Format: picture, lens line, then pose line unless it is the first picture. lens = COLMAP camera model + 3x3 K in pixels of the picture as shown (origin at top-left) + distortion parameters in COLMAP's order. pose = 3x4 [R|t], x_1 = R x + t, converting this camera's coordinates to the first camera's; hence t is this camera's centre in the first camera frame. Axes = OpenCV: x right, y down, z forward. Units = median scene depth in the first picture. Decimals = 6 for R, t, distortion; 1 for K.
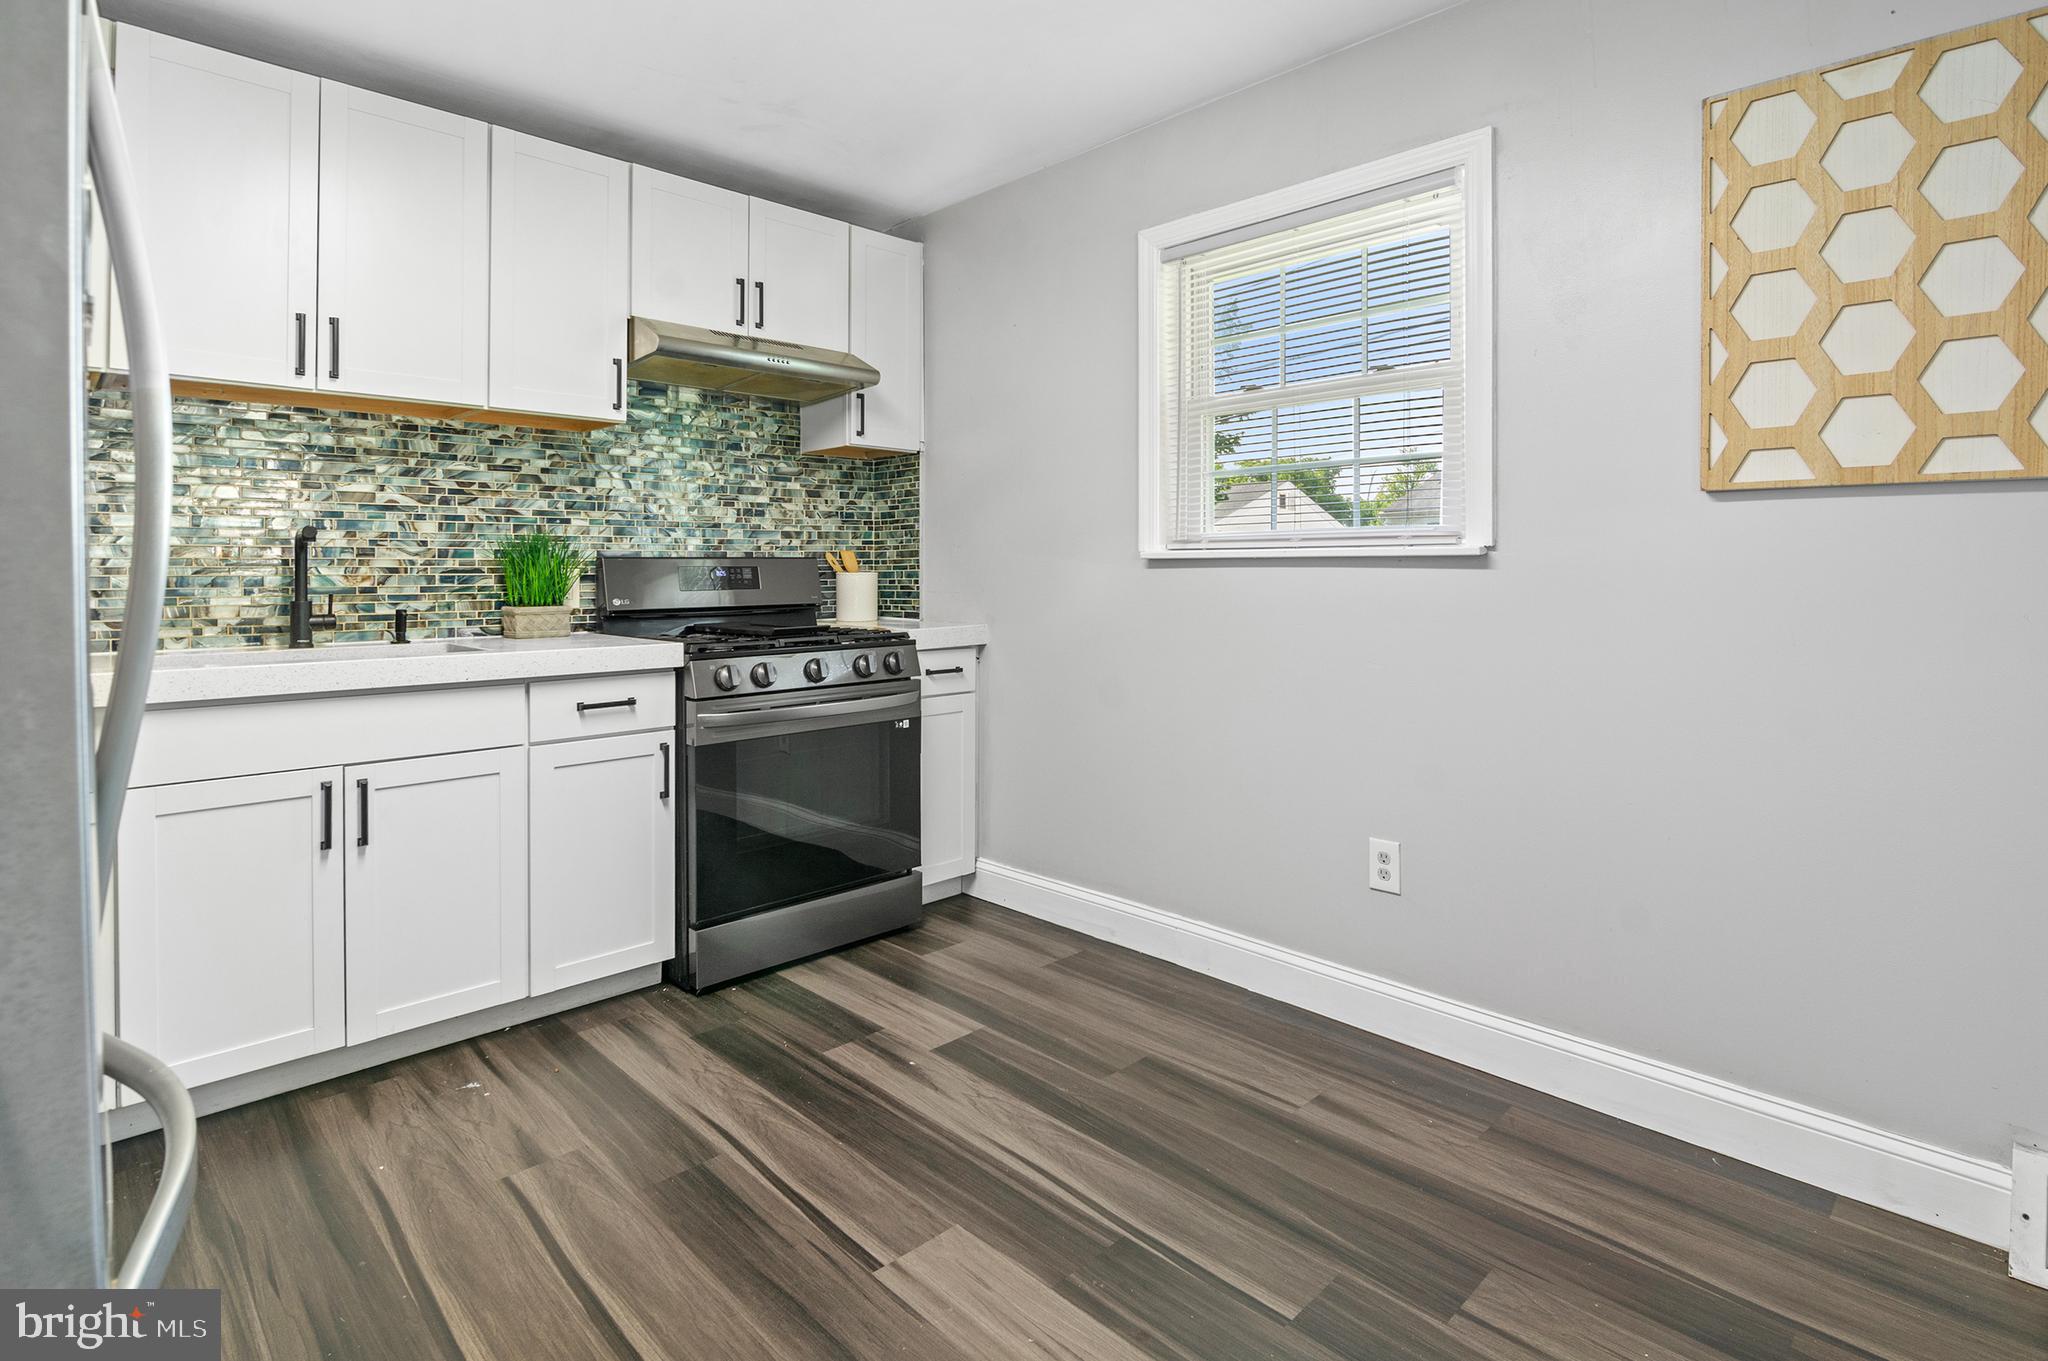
lens RADIAL K [[1027.1, 0, 1026.9], [0, 1027.1, 577.9], [0, 0, 1]] dist [-0.000367, -0.007350]
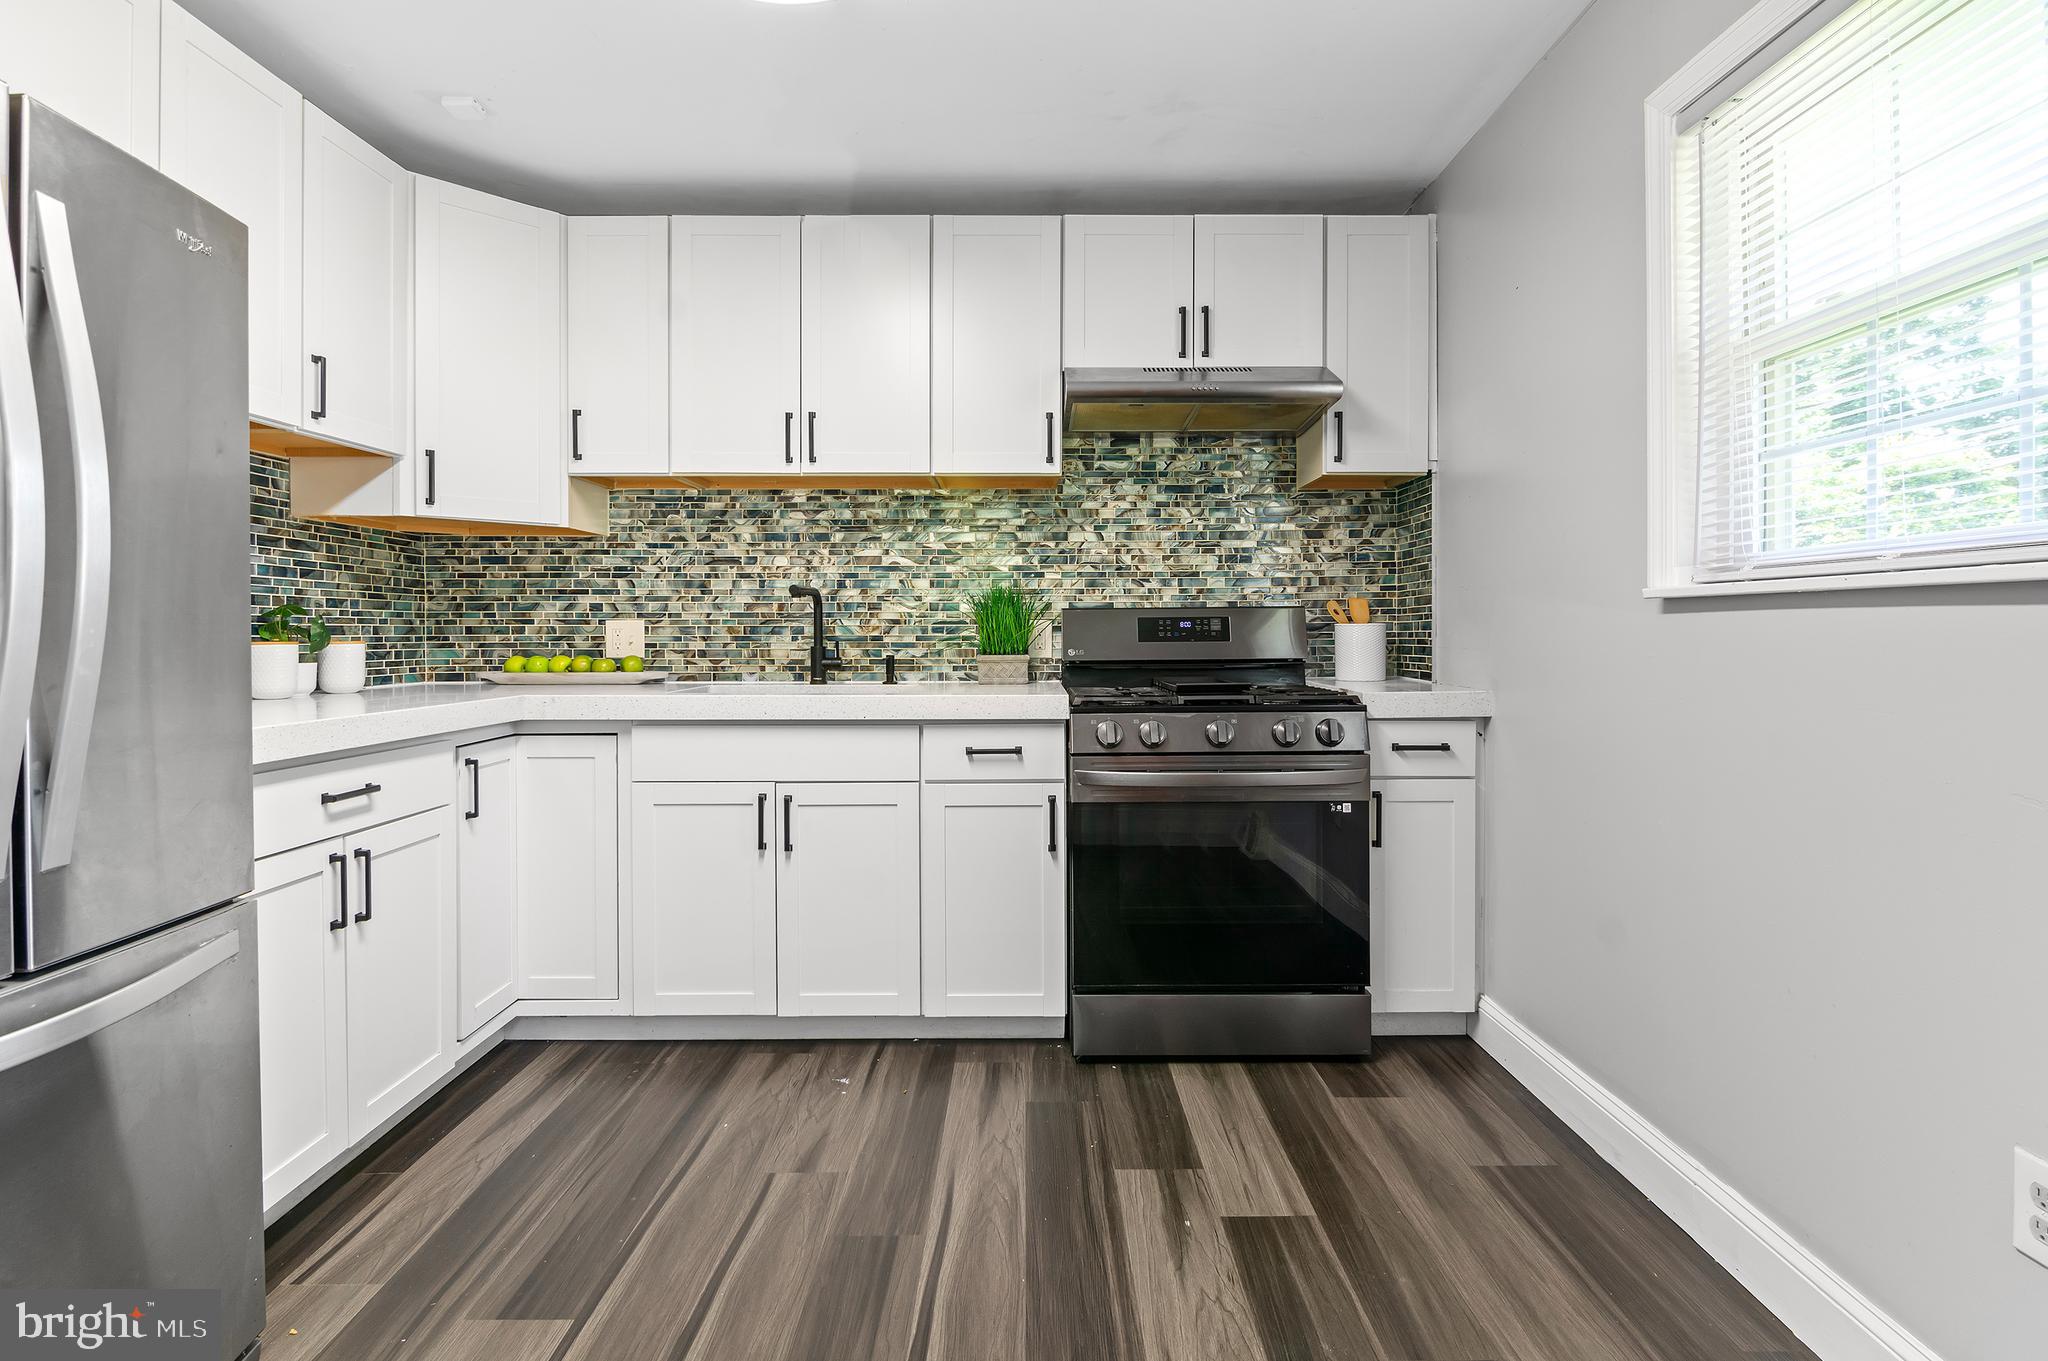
lens RADIAL K [[1003.0, 0, 1026.5], [0, 1003.0, 637.0], [0, 0, 1]] dist [0.001241, -0.007371]
pose [[0.714877, 0.005965, -0.699225, 0.274883], [-0.004059, 0.999982, 0.004380, 0.004257], [0.699239, -0.000293, 0.714888, 0.270268]]
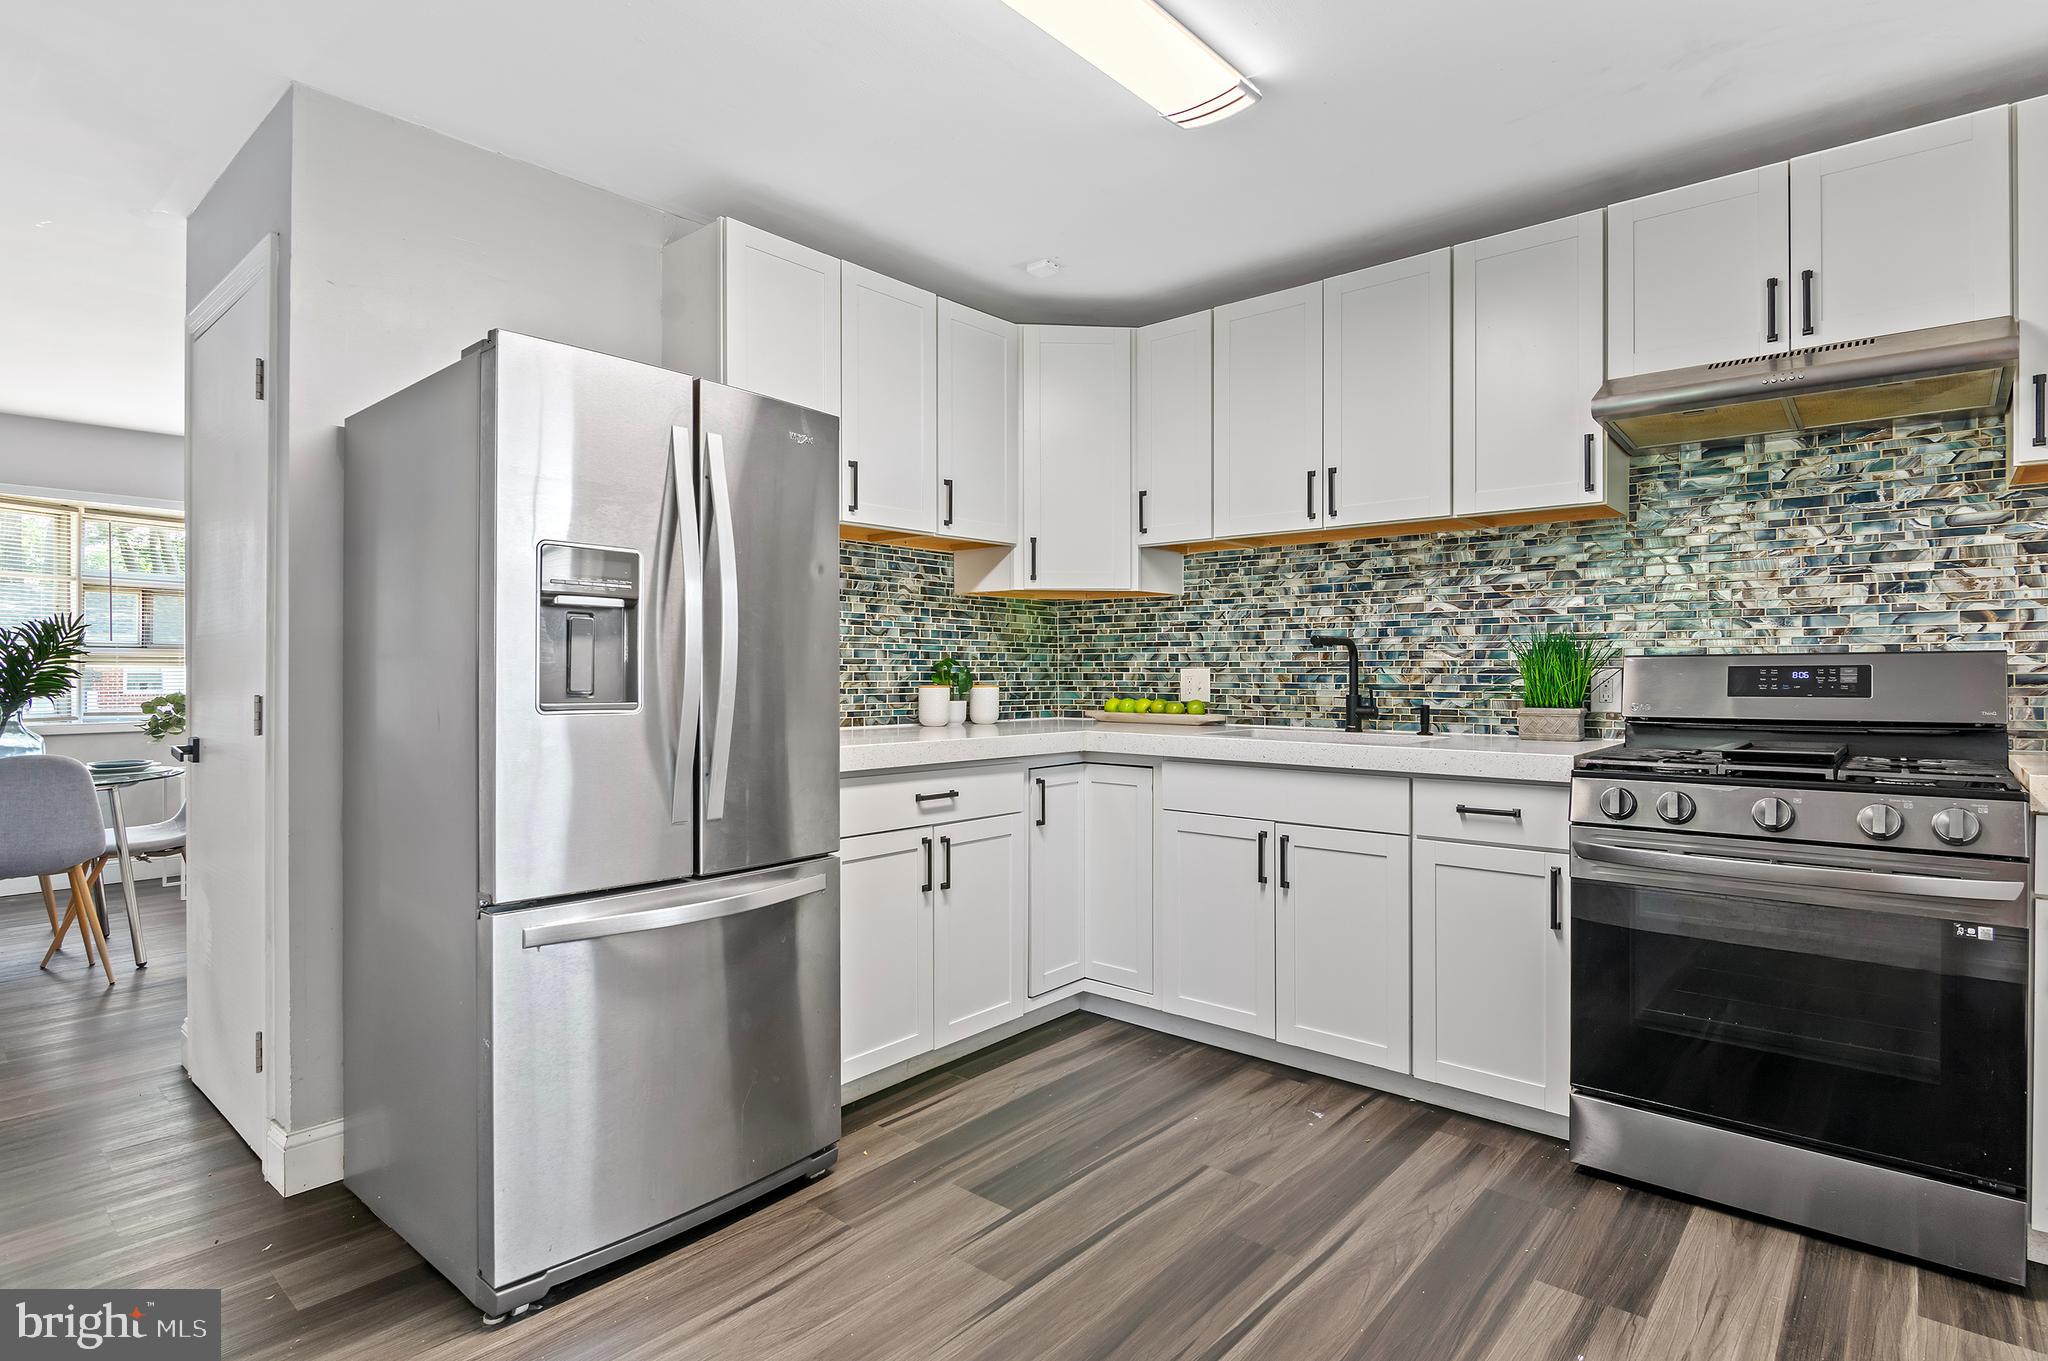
lens RADIAL K [[1029.8, 0, 1036.0], [0, 1029.8, 676.4], [0, 0, 1]] dist [-0.001506, -0.007069]
pose [[0.087303, 0.007793, -0.996151, 0.445152], [-0.007188, 0.999948, 0.007193, -0.005425], [0.996156, 0.006532, 0.087355, 0.436355]]
